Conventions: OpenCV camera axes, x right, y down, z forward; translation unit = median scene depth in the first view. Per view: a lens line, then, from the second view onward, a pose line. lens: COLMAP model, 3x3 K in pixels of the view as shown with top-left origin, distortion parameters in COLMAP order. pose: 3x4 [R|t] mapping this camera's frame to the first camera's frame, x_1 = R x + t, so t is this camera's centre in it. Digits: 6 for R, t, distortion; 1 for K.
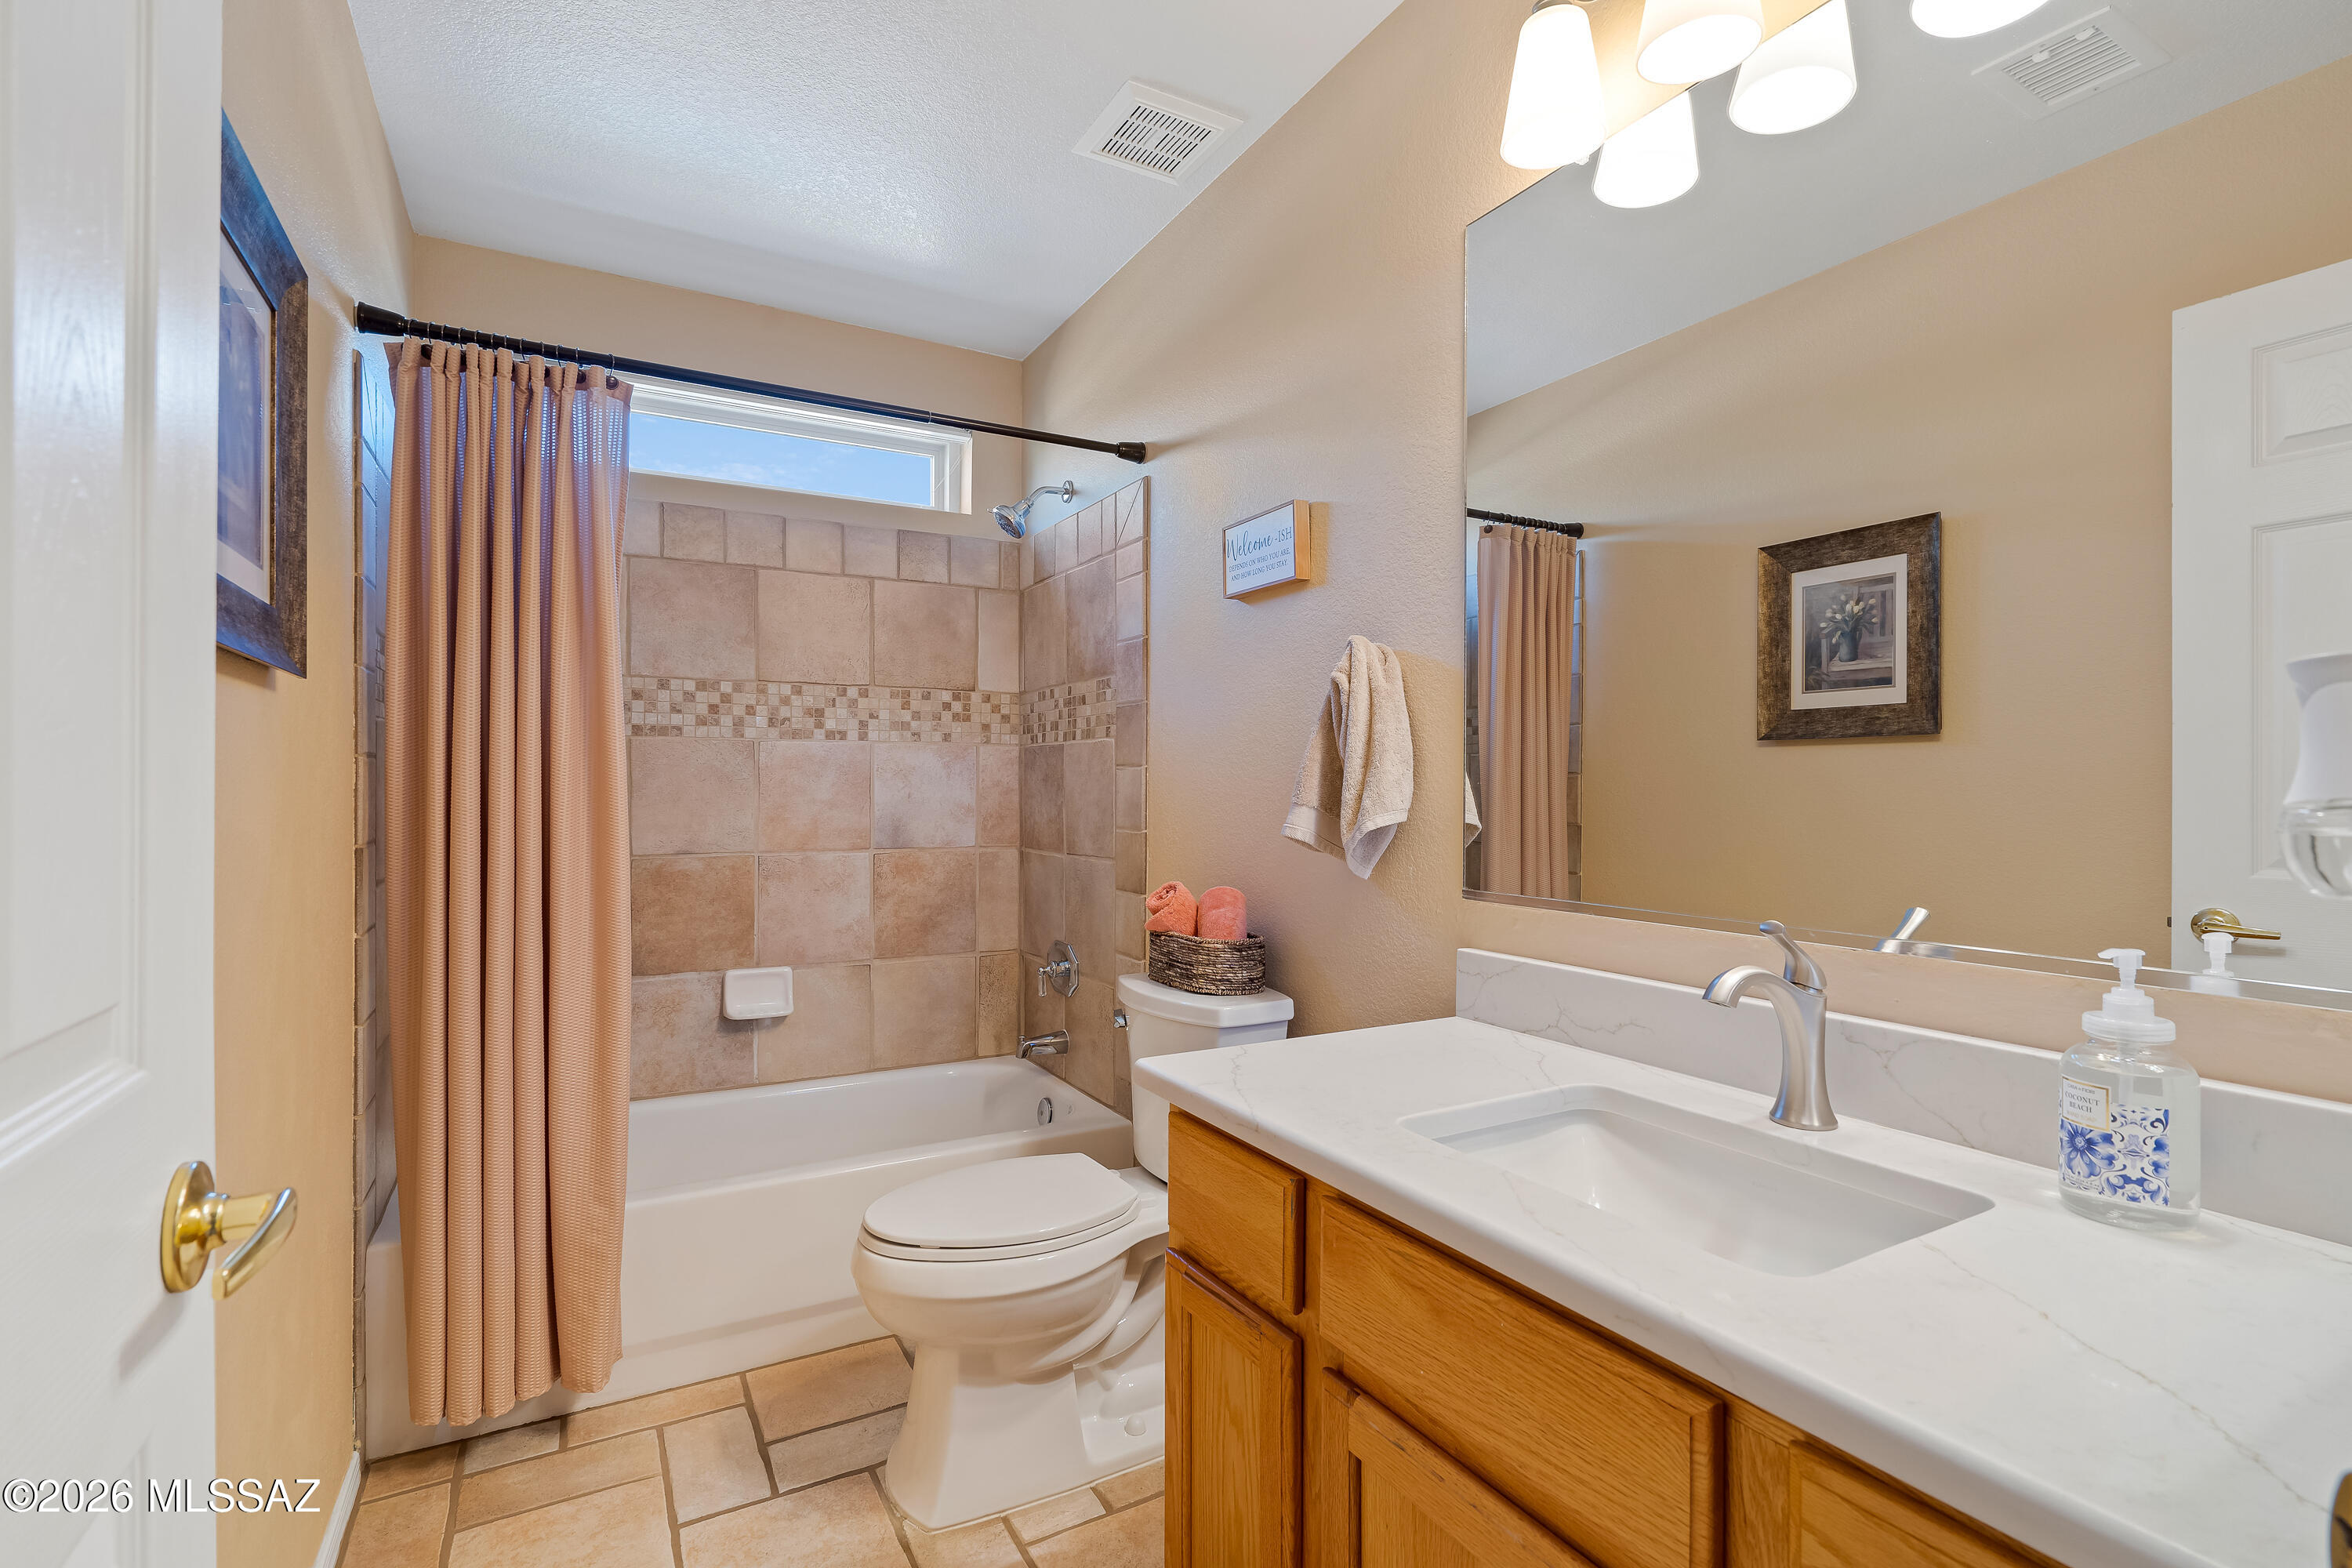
lens RADIAL K [[1076.2, 0, 1168.7], [0, 1076.2, 799.0], [0, 0, 1]] dist [-0.001627, 0.000166]
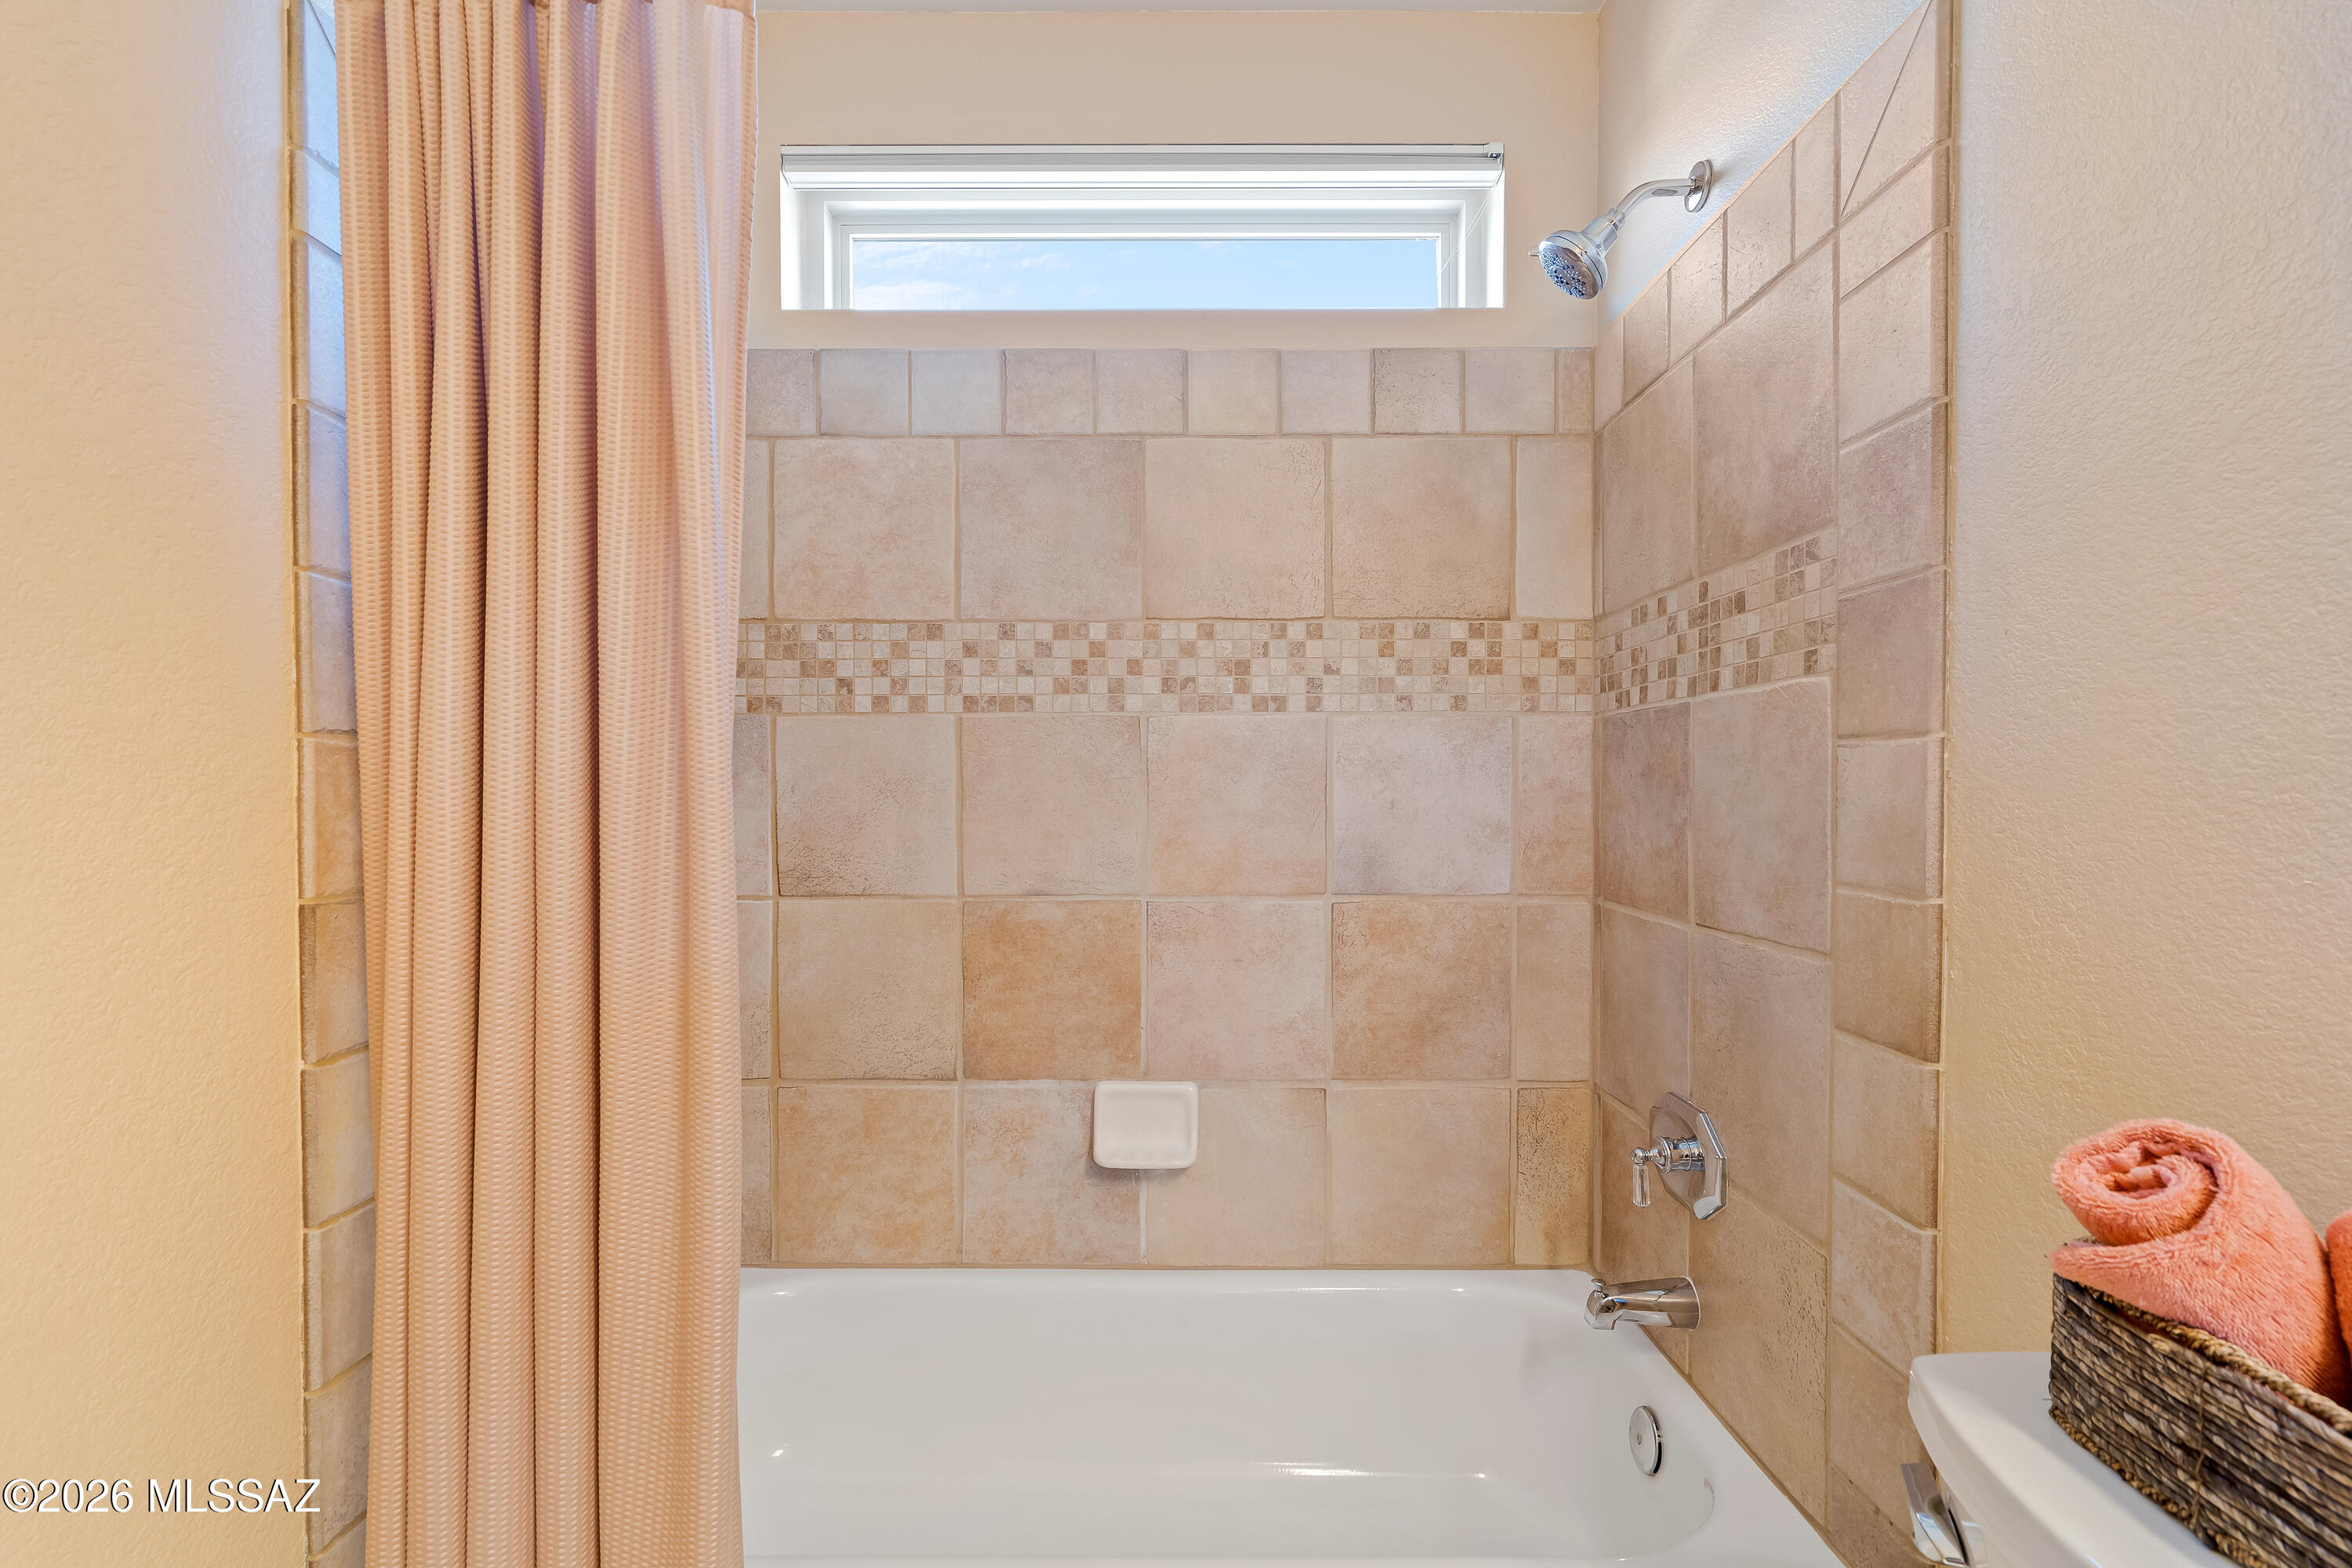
lens RADIAL K [[1076.2, 0, 1168.7], [0, 1076.2, 799.0], [0, 0, 1]] dist [-0.001627, 0.000166]
pose [[0.872086, 0.001484, -0.489350, -0.064133], [-0.002352, 0.999997, -0.001159, -0.005260], [0.489346, 0.002162, 0.872087, 0.450877]]
